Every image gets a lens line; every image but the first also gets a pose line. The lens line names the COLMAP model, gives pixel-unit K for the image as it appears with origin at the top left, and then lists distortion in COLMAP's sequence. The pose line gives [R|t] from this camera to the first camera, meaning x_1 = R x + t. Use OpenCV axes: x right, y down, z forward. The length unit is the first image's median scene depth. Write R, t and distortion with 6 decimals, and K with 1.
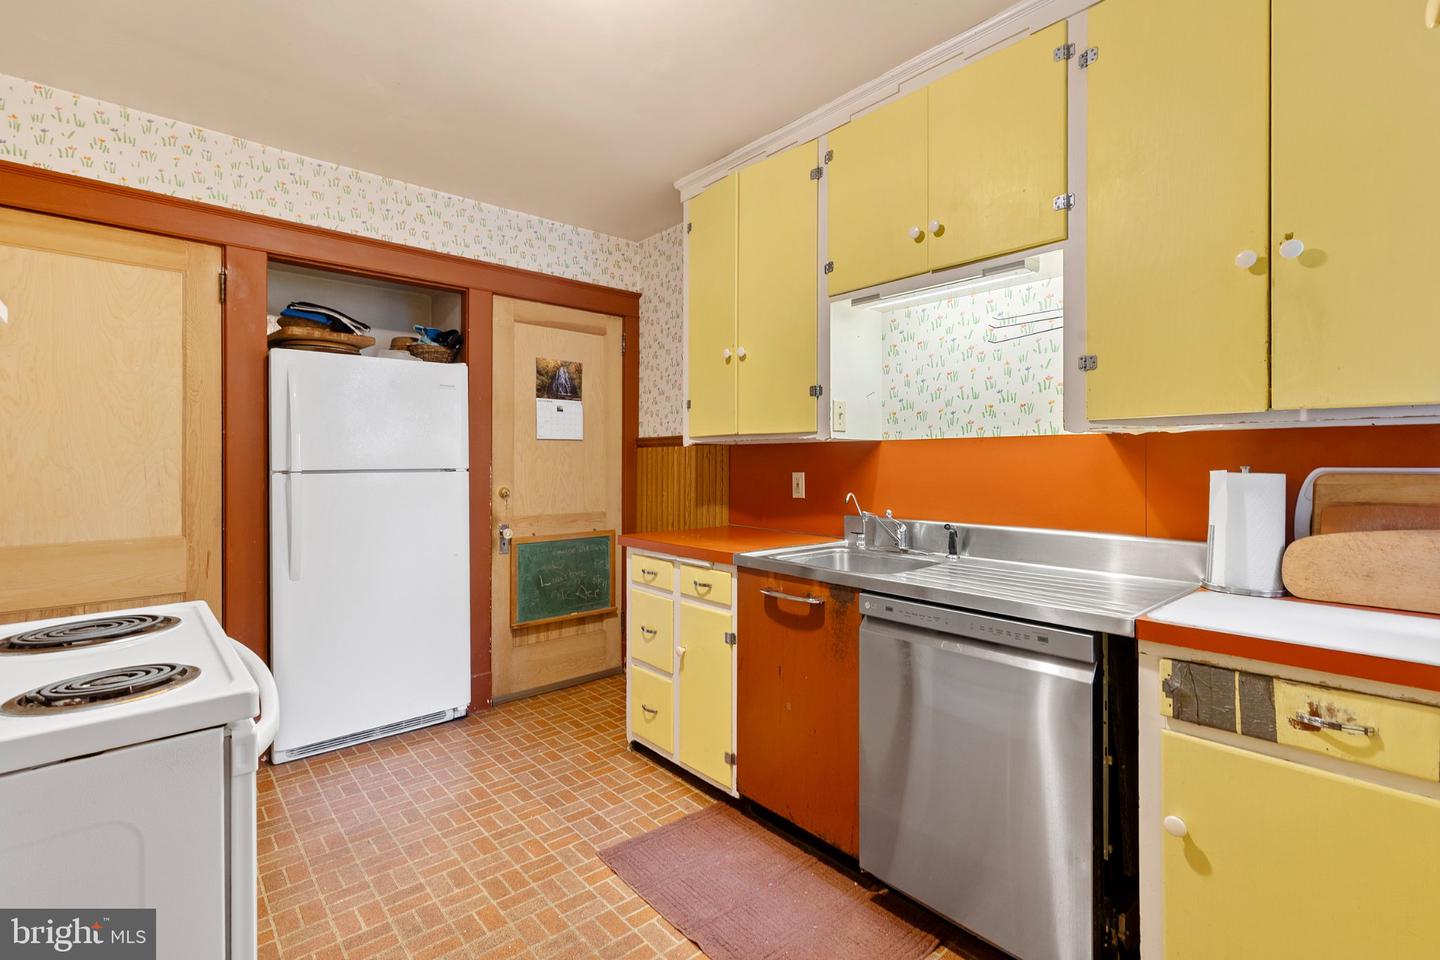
lens RADIAL K [[653.4, 0, 752.7], [0, 653.4, 465.3], [0, 0, 1]] dist [0.002943, -0.001077]
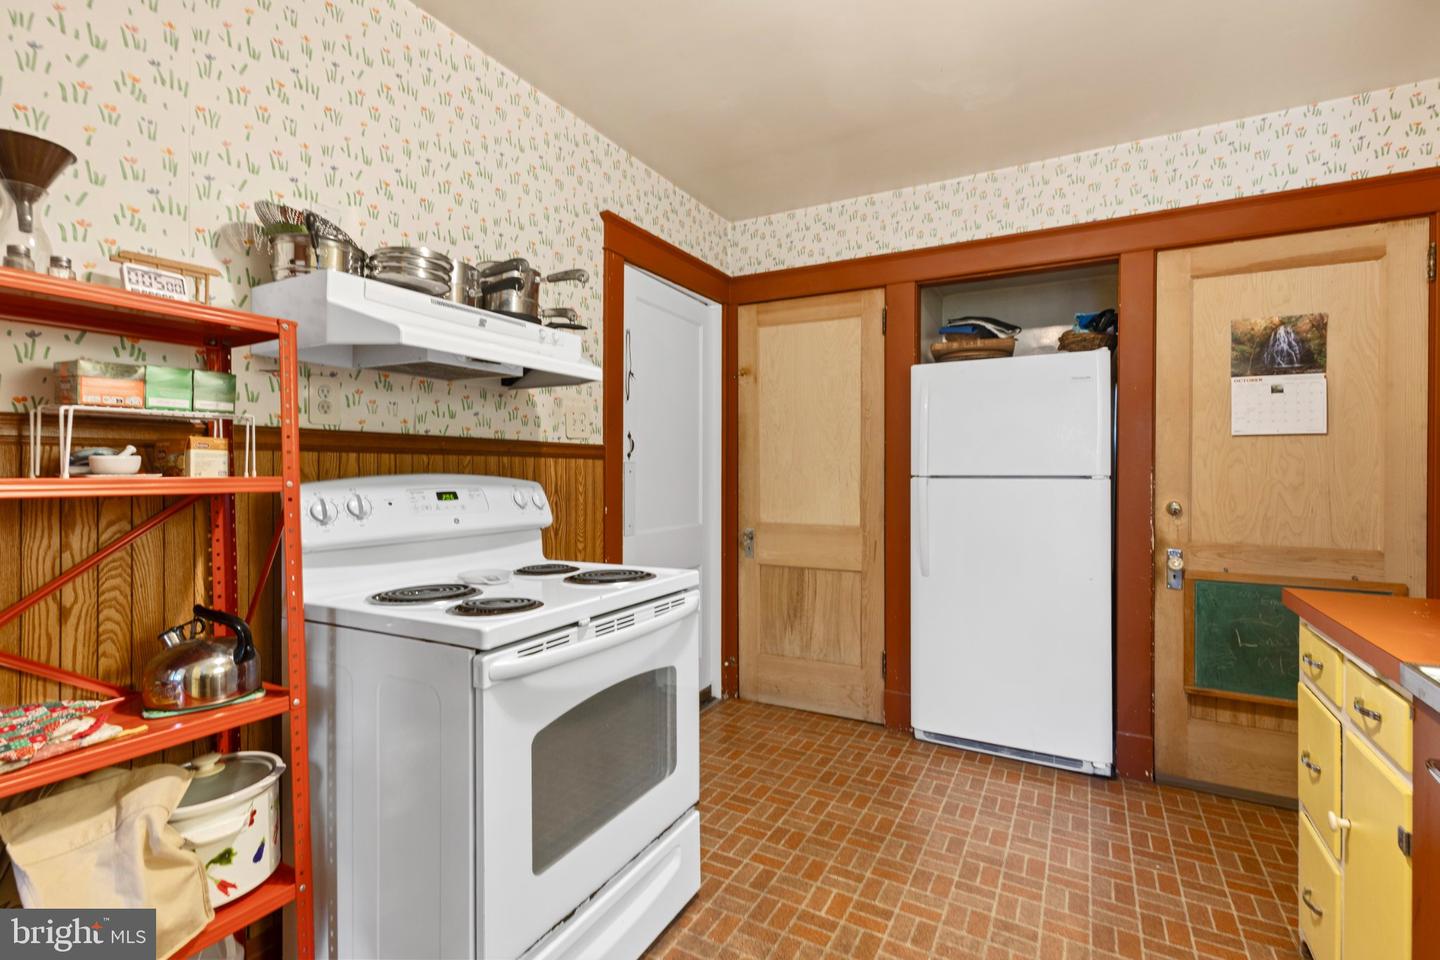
lens RADIAL K [[653.4, 0, 725.7], [0, 653.4, 472.7], [0, 0, 1]] dist [0.002943, -0.001077]
pose [[0.311360, 0.005914, -0.950274, 0.226409], [-0.007944, 0.999962, 0.003620, 0.002279], [0.950259, 0.006422, 0.311395, 0.343159]]
